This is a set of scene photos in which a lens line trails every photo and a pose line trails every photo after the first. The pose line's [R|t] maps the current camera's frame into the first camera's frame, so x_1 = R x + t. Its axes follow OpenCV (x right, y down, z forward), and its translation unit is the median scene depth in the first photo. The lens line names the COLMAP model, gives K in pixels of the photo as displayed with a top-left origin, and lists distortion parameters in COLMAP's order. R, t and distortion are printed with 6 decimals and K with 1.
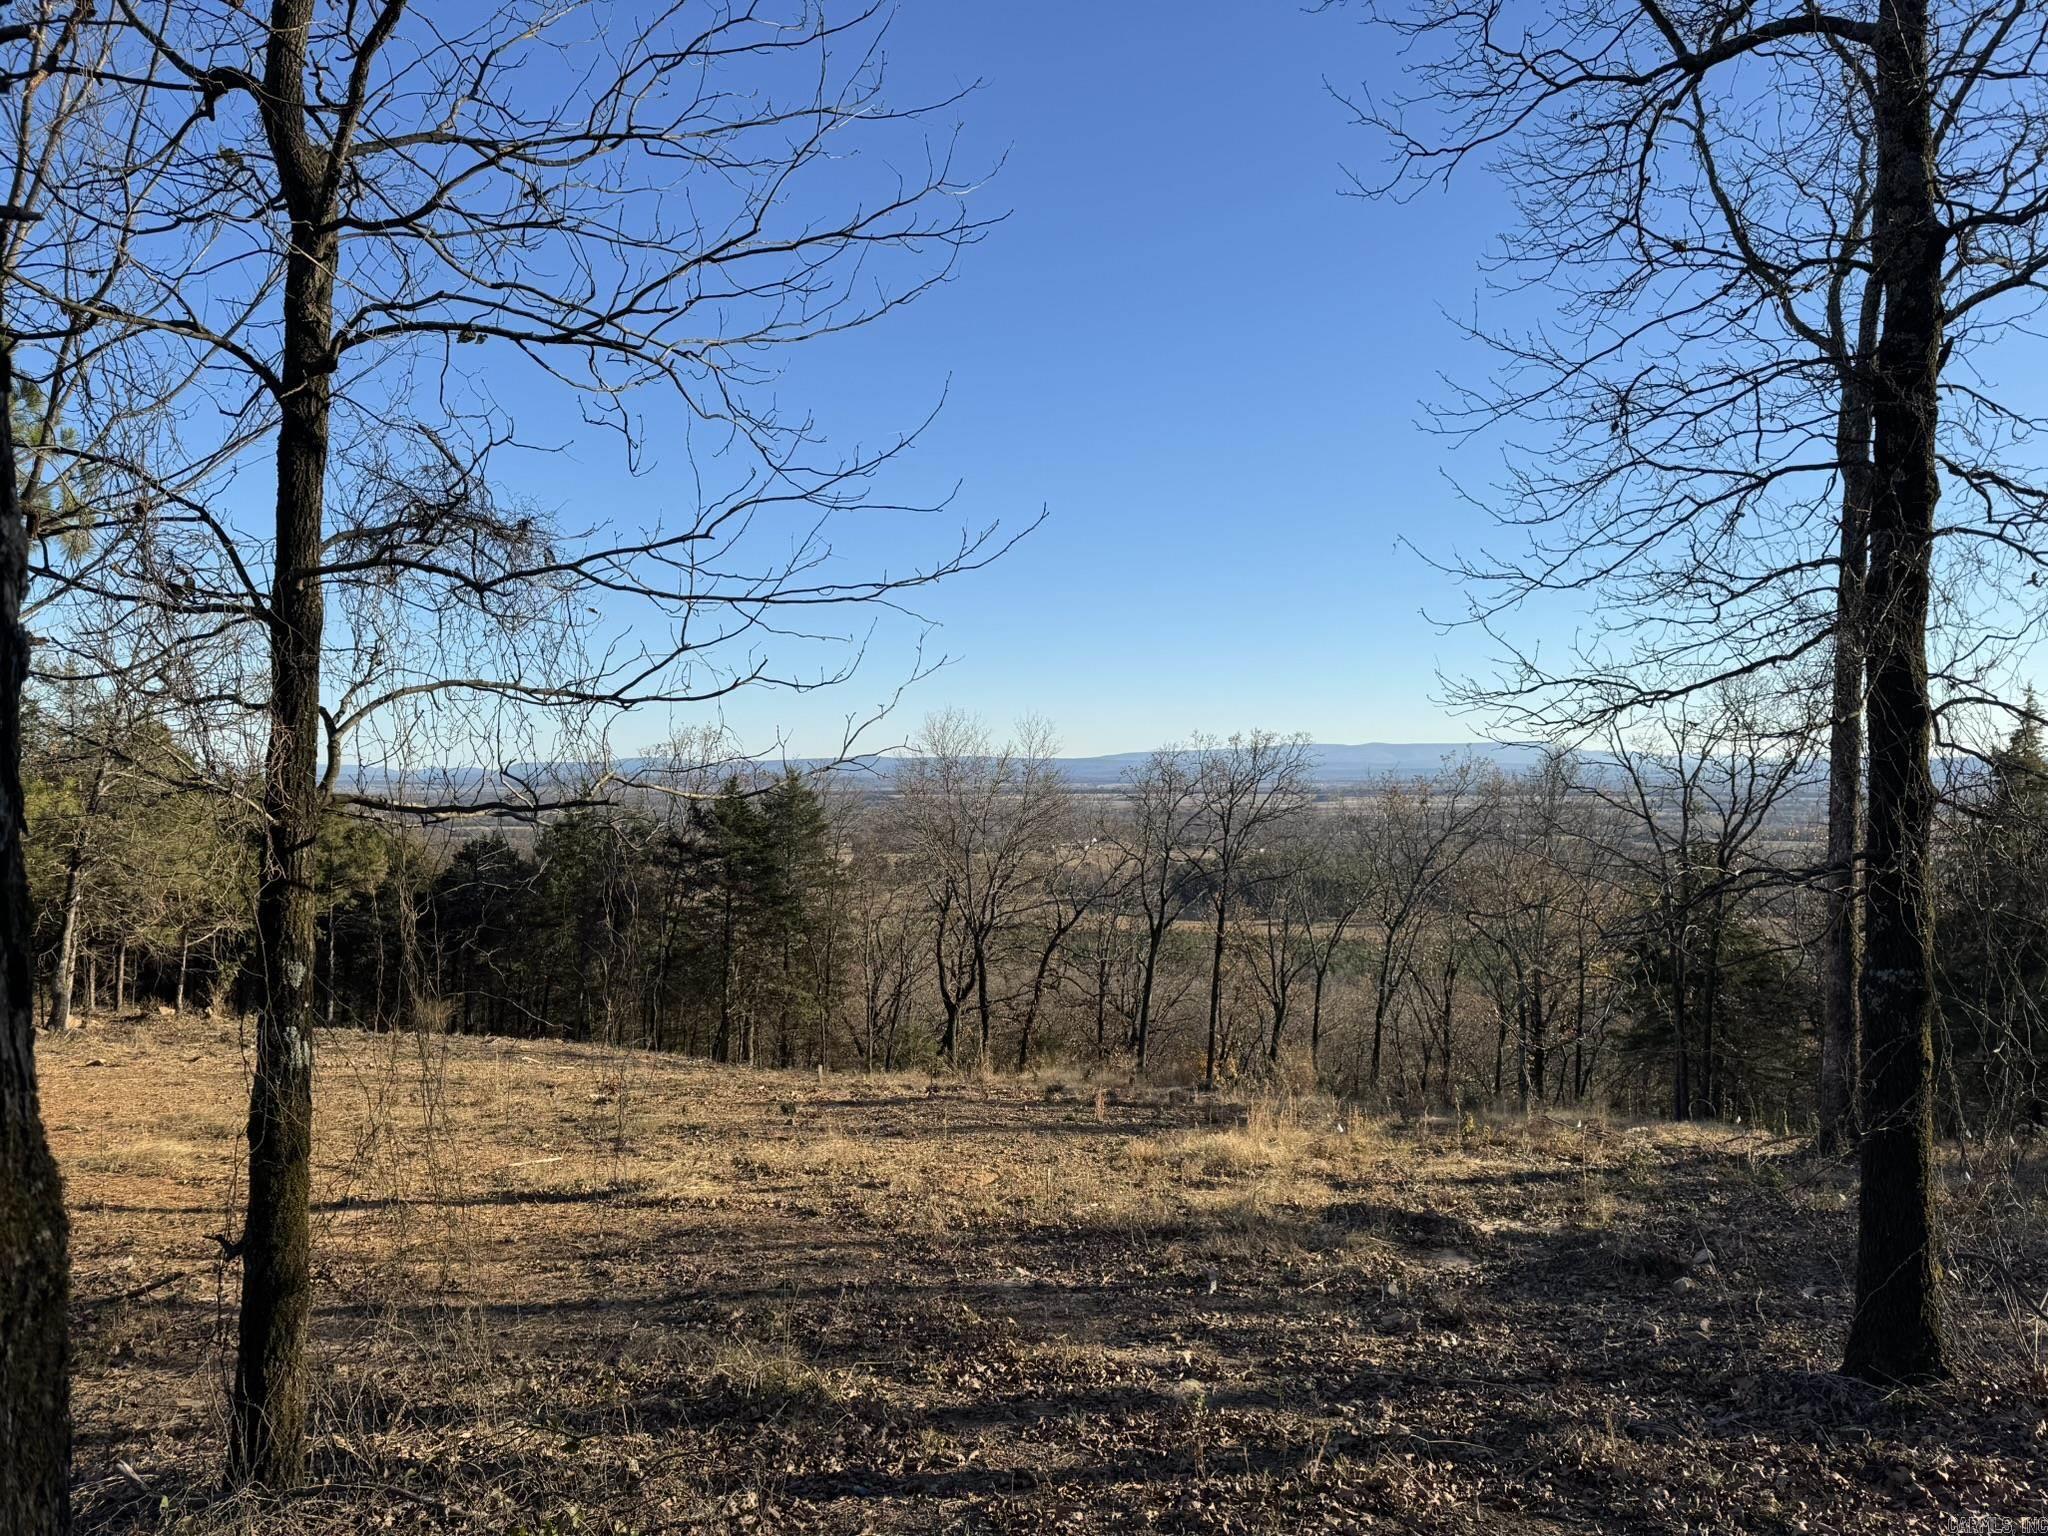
lens RADIAL K [[1438.3, 0, 1006.3], [0, 1438.3, 754.0], [0, 0, 1]] dist [0.057233, -0.060264]
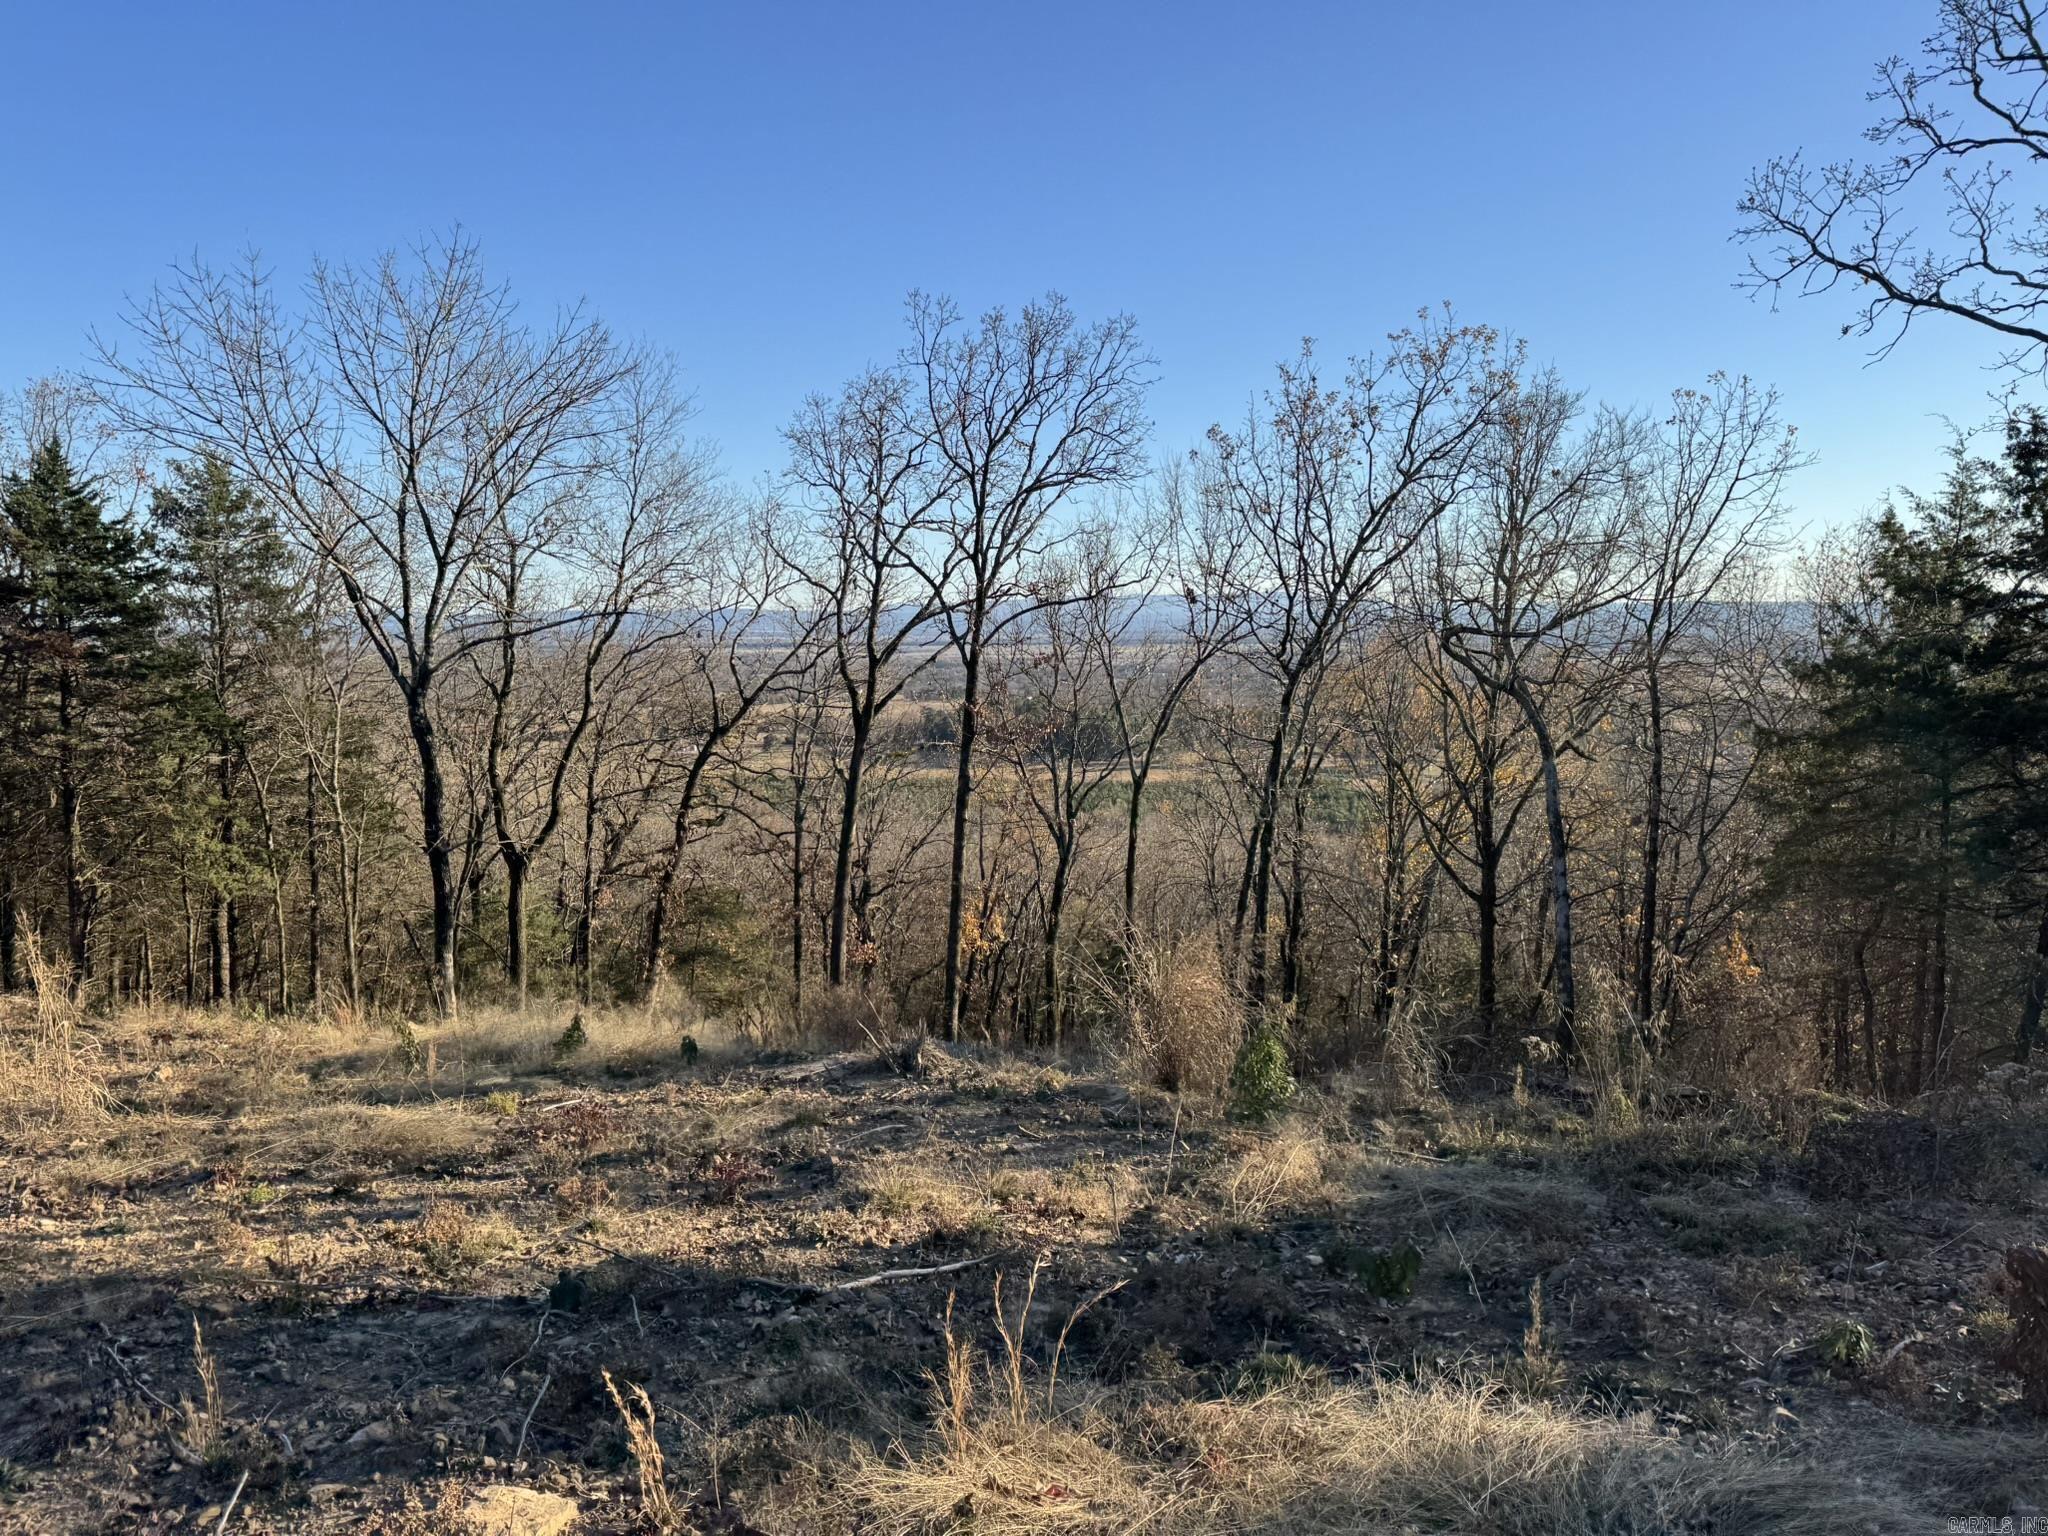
lens RADIAL K [[1438.3, 0, 1025.2], [0, 1438.3, 757.4], [0, 0, 1]] dist [0.057233, -0.060264]
pose [[0.984981, -0.021537, 0.171314, 0.115930], [0.003776, 0.994639, 0.103335, 0.135618], [-0.172621, -0.101137, 0.979782, 0.711970]]
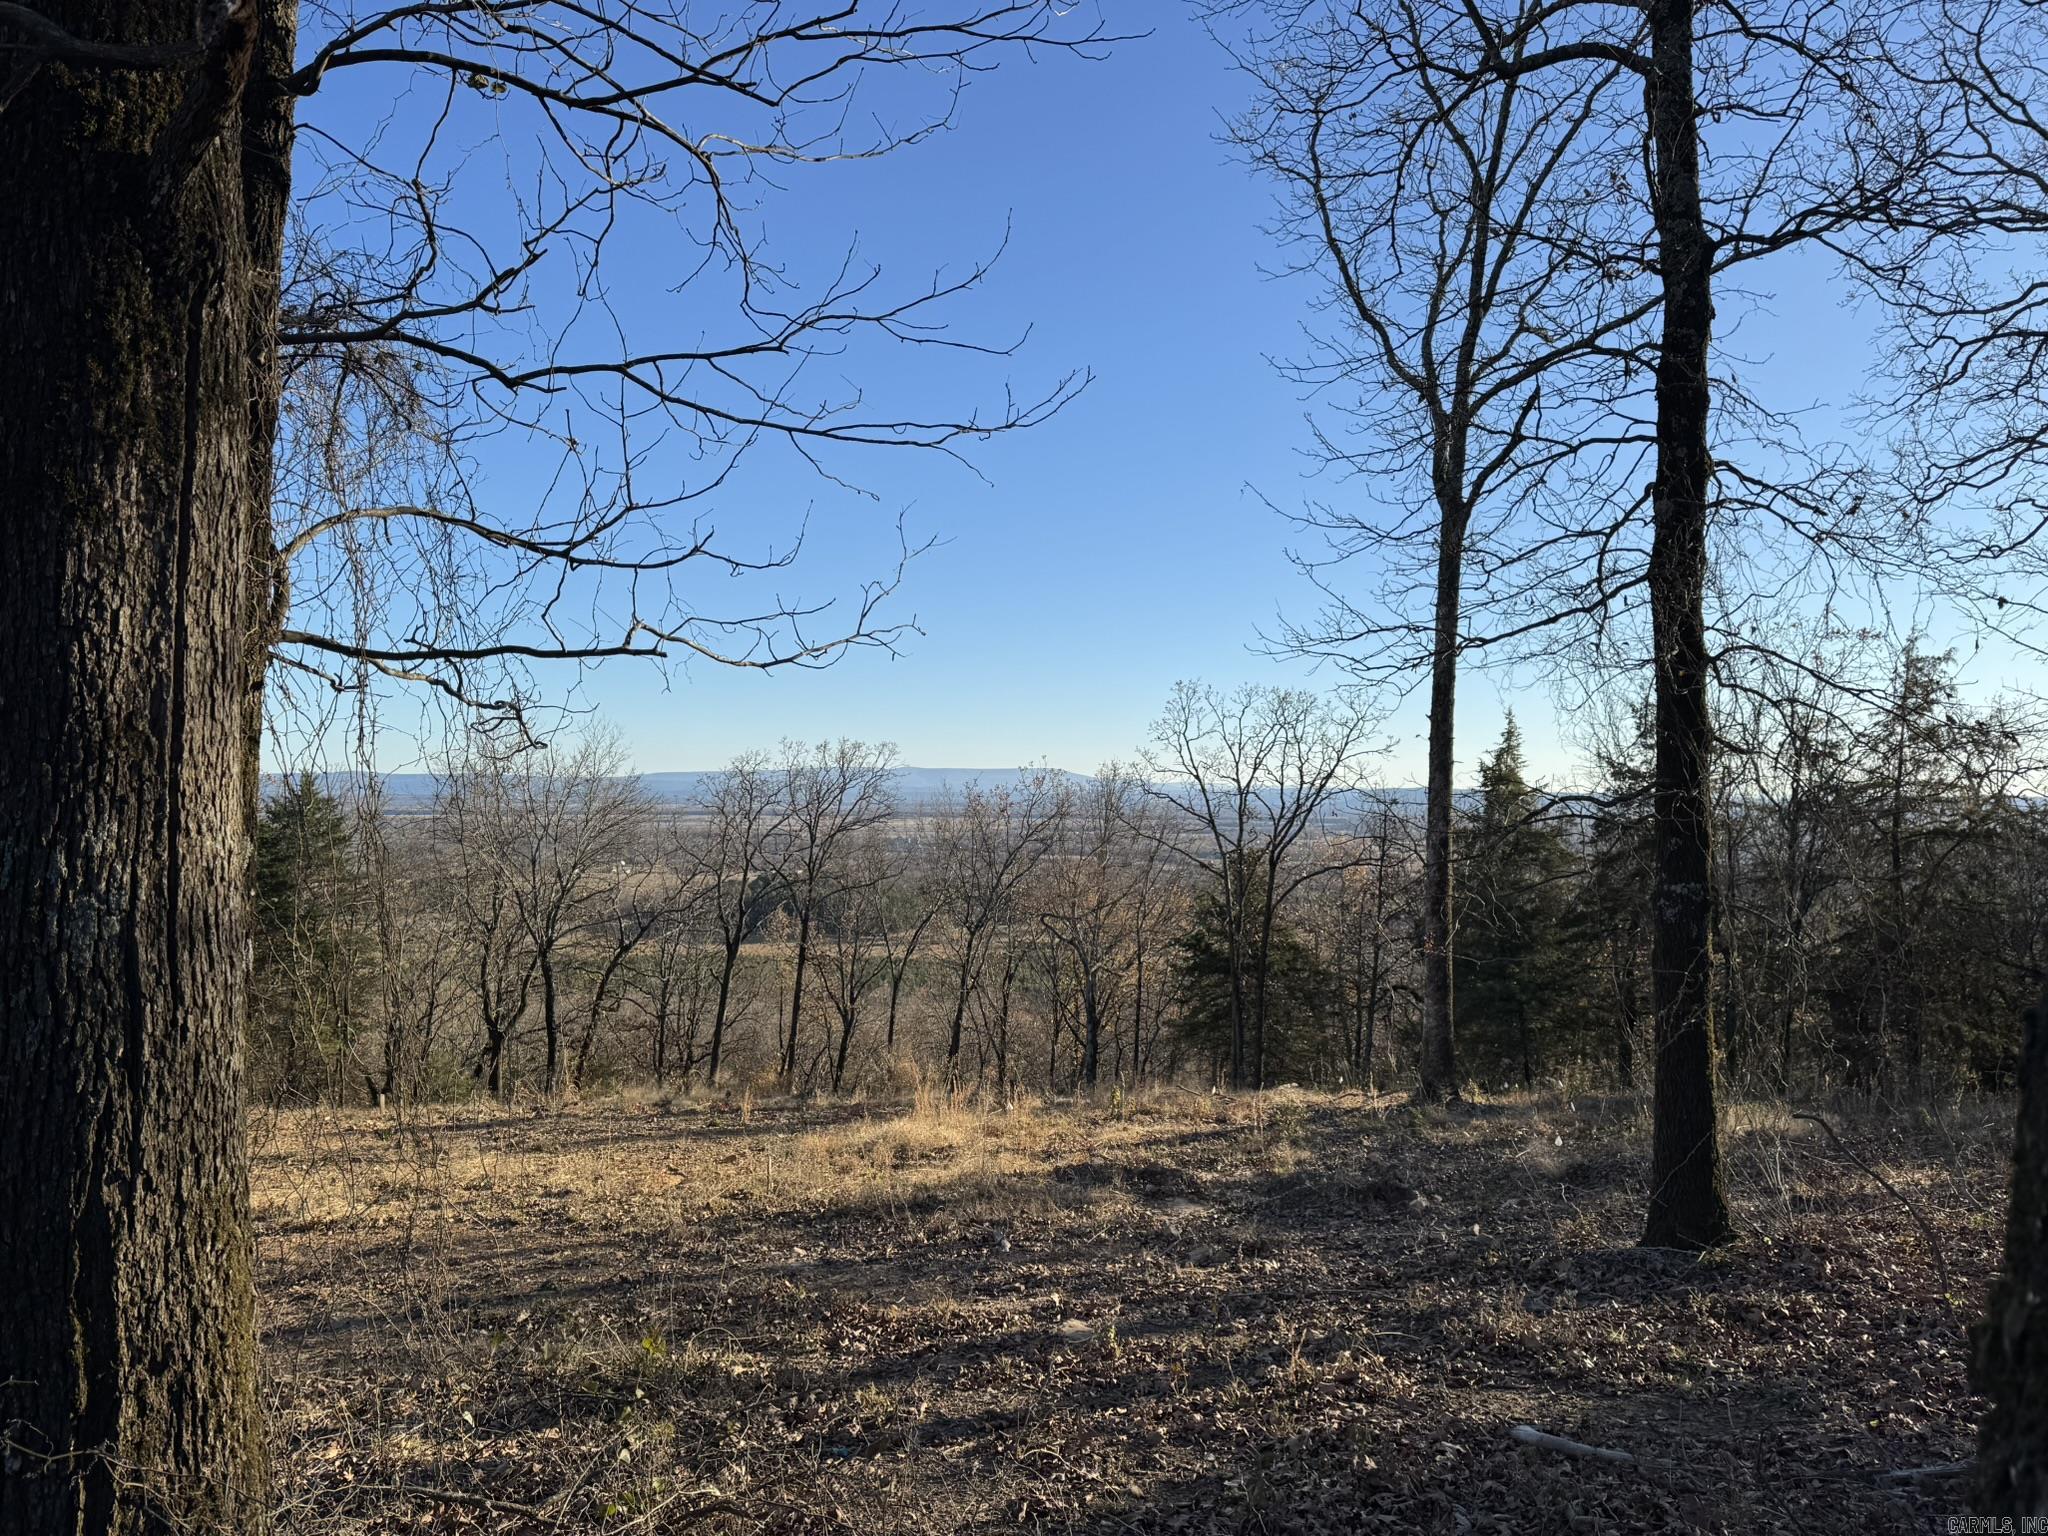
lens RADIAL K [[1438.3, 0, 1013.4], [0, 1438.3, 759.2], [0, 0, 1]] dist [0.057233, -0.060264]
pose [[0.948052, 0.017772, 0.317618, -0.048185], [-0.014050, 0.999803, -0.014006, 0.014571], [-0.317804, 0.008816, 0.948115, 0.018163]]
